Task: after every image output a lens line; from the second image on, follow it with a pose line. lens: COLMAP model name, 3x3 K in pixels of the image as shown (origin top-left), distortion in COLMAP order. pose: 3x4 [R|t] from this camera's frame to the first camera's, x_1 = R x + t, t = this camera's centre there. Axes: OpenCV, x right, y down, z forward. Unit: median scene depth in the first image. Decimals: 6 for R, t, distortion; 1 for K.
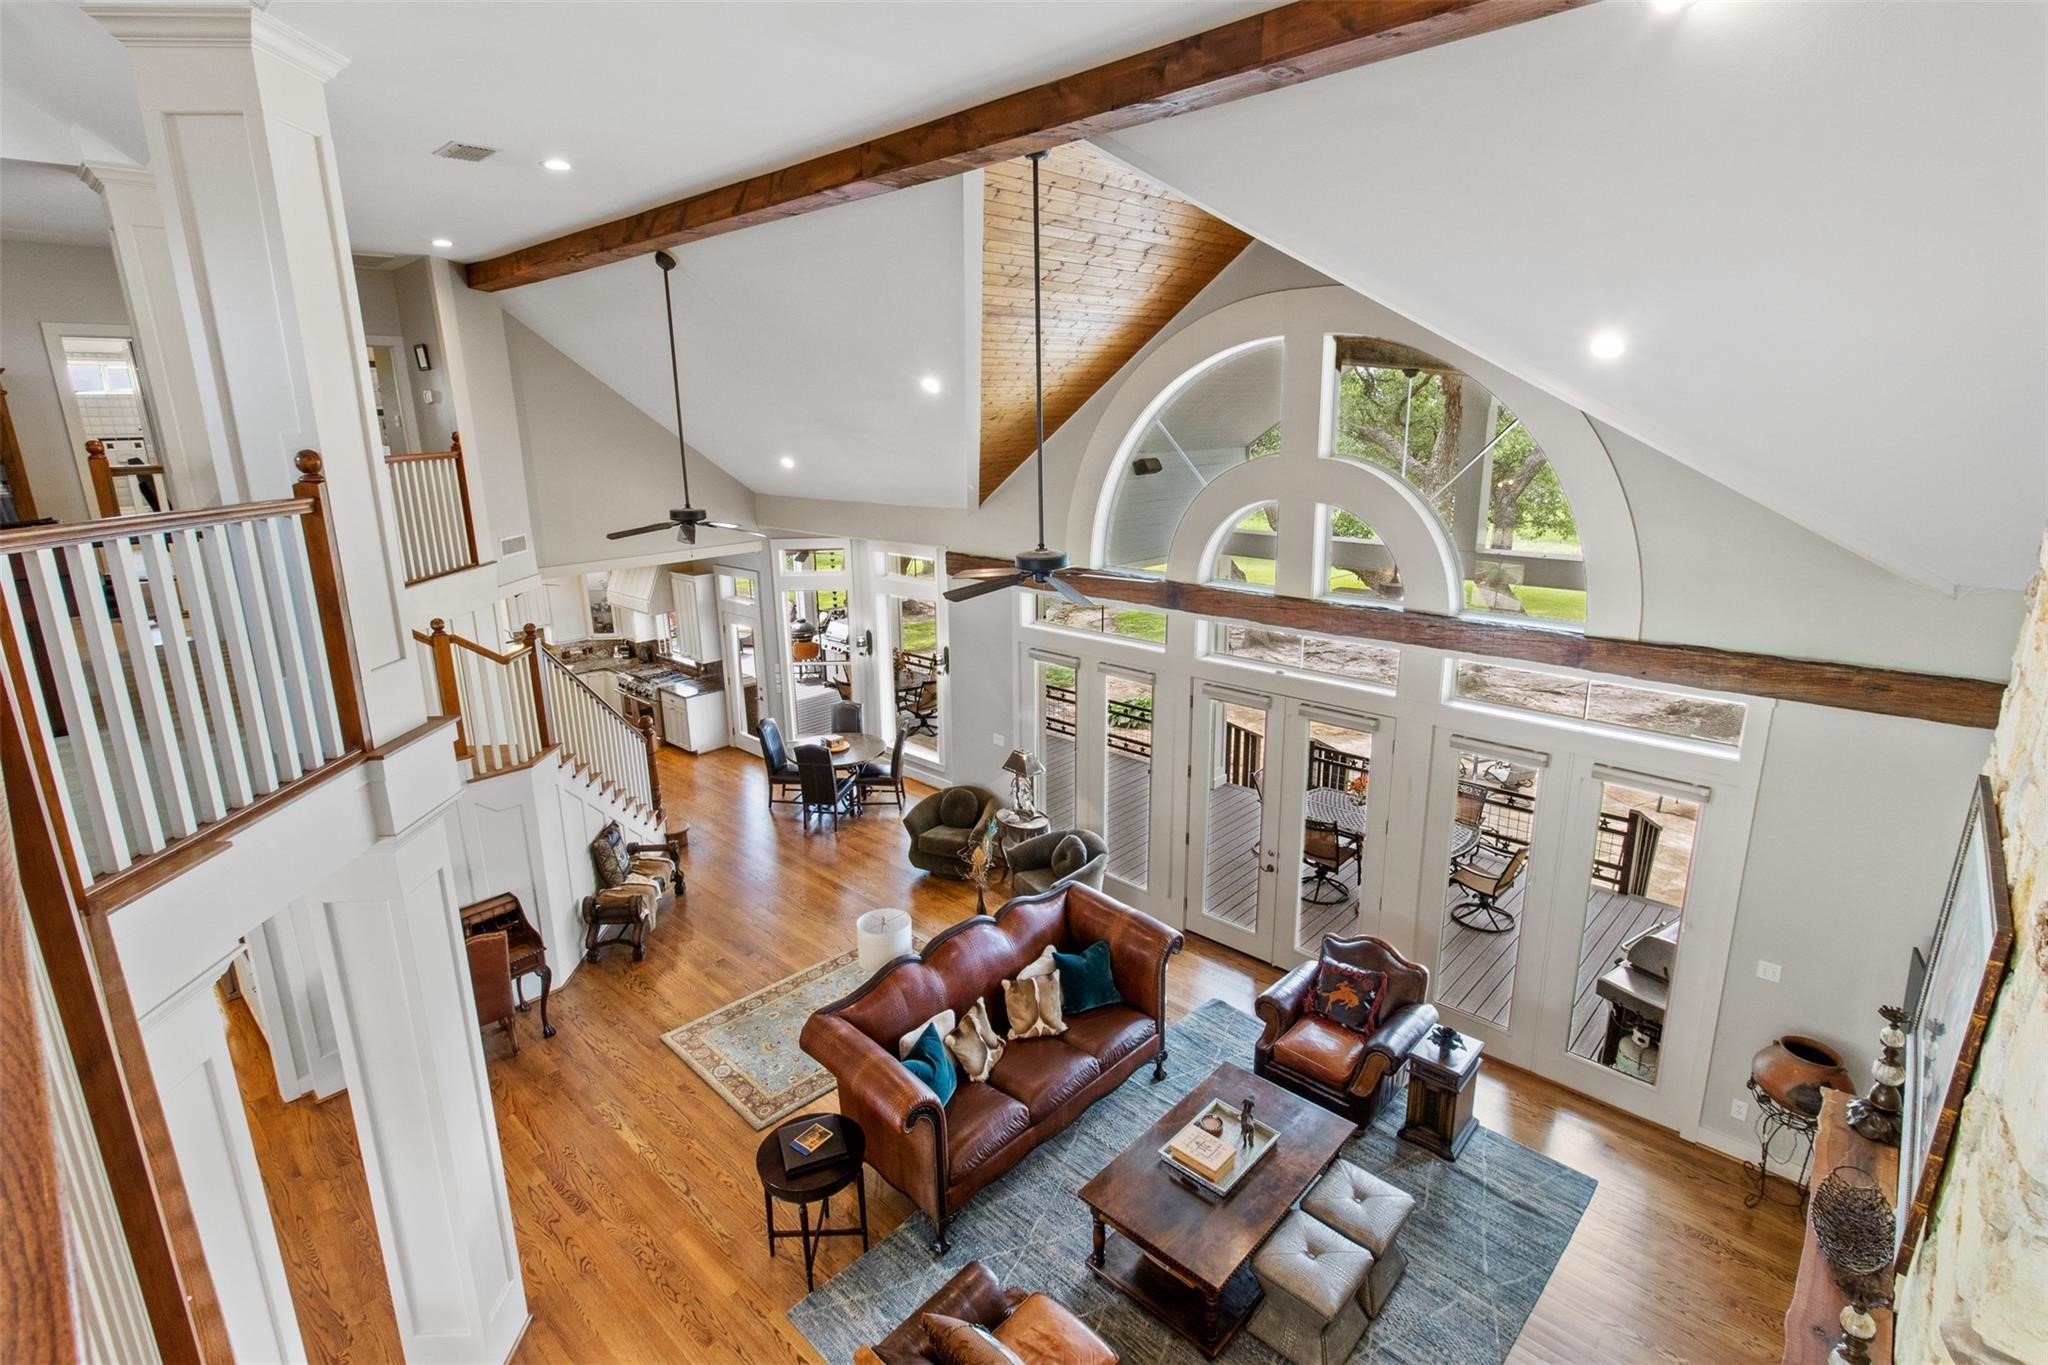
lens RADIAL K [[968.0, 0, 1057.4], [0, 968.0, 690.8], [0, 0, 1]] dist [0.002966, 0.001556]
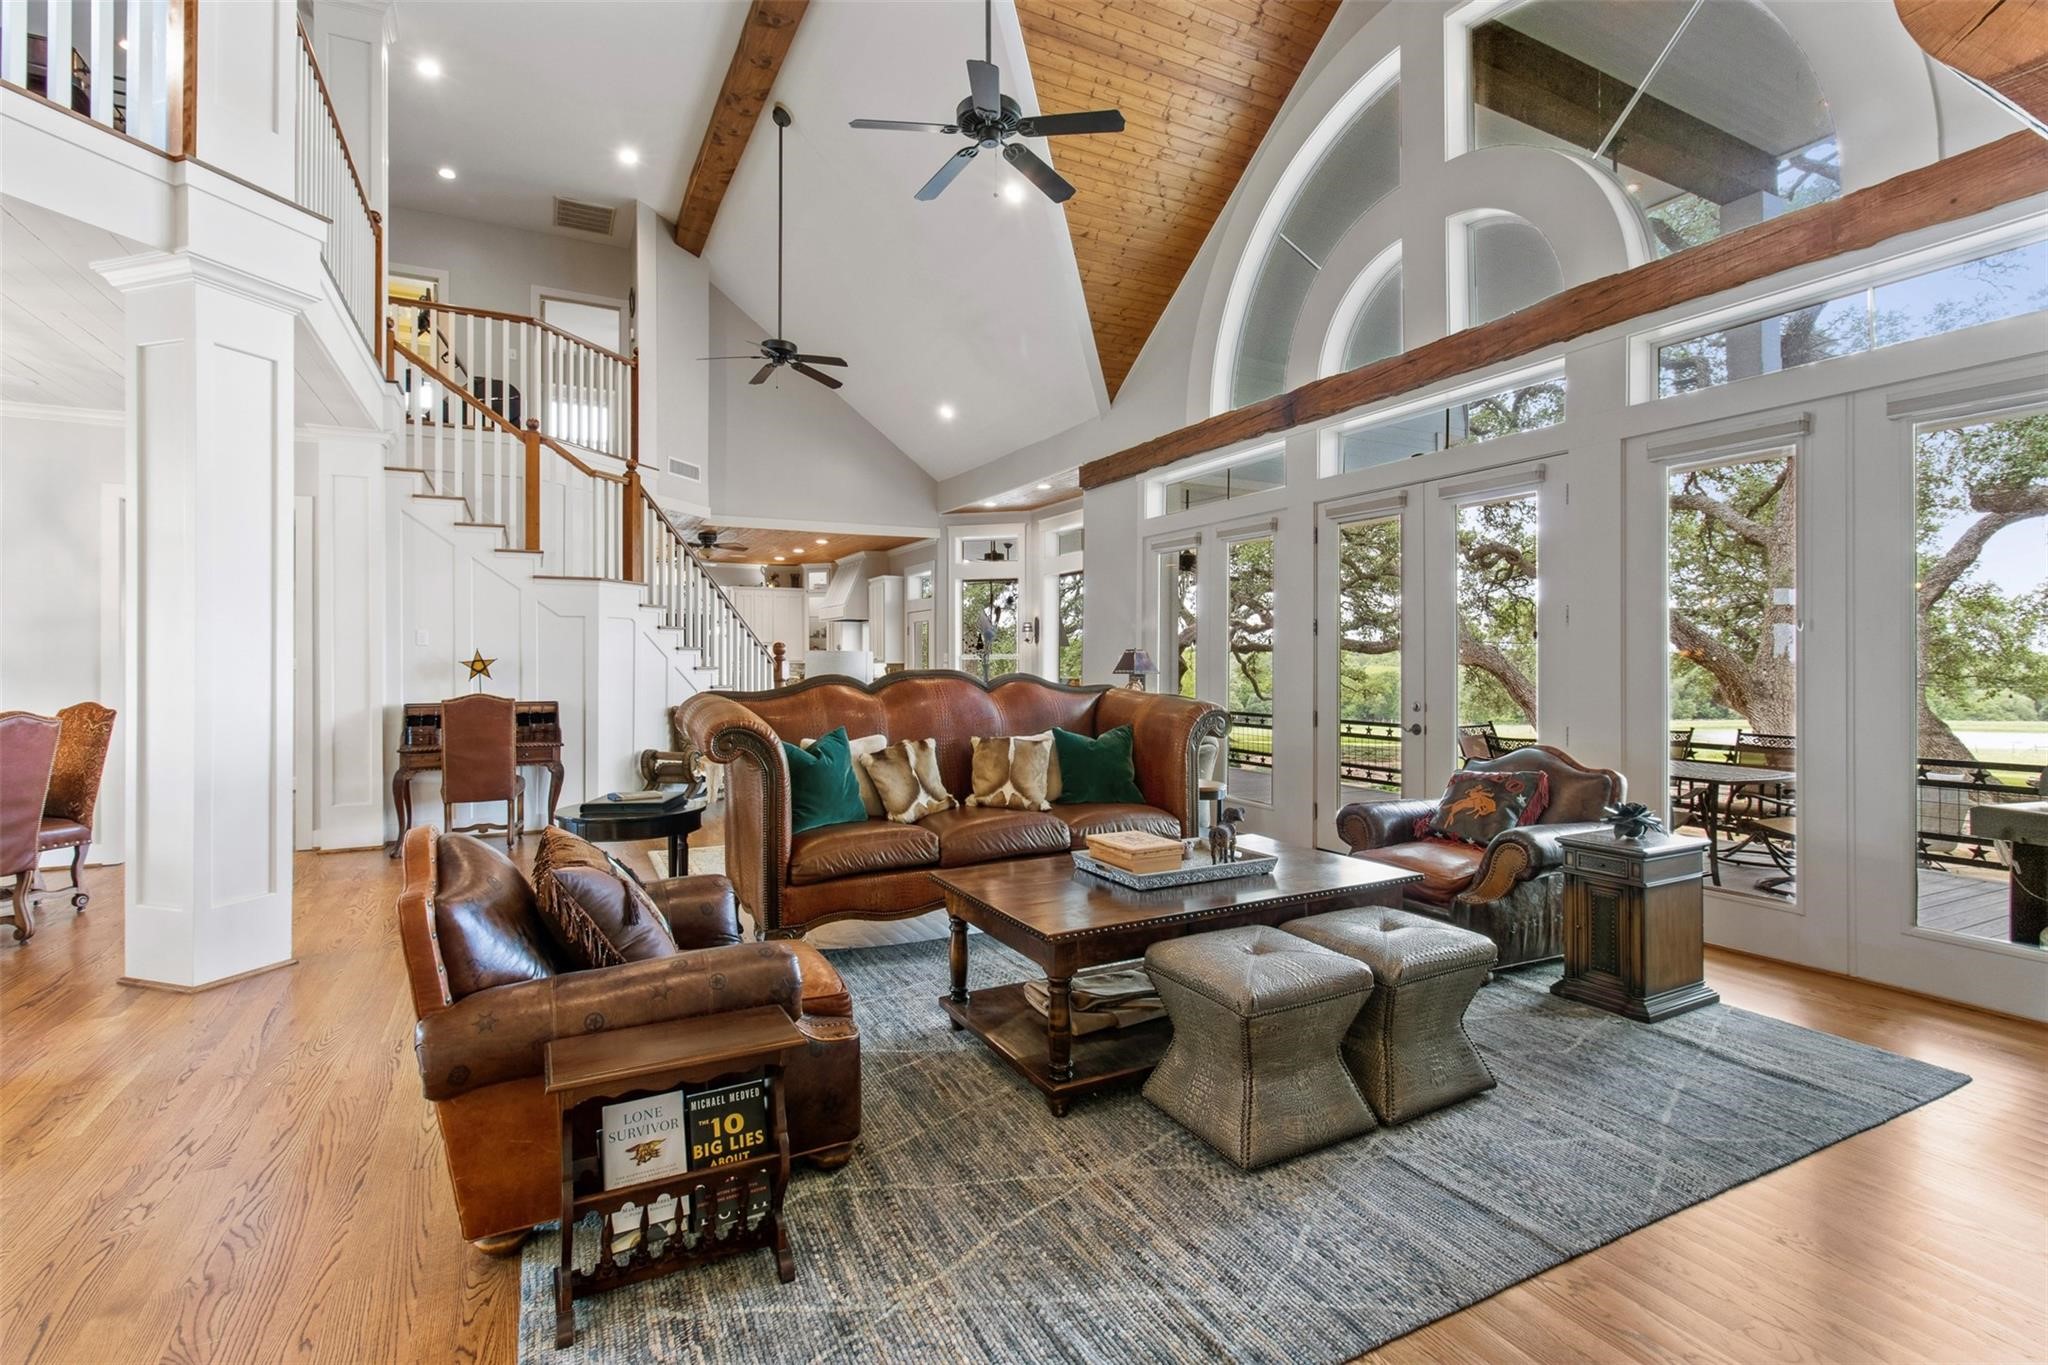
lens RADIAL K [[968.0, 0, 1040.7], [0, 968.0, 672.5], [0, 0, 1]] dist [0.002966, 0.001556]
pose [[0.943312, 0.002486, -0.331898, 0.213839], [-0.084044, 0.969172, -0.231608, 0.364918], [0.321090, 0.246372, 0.914441, 0.264805]]
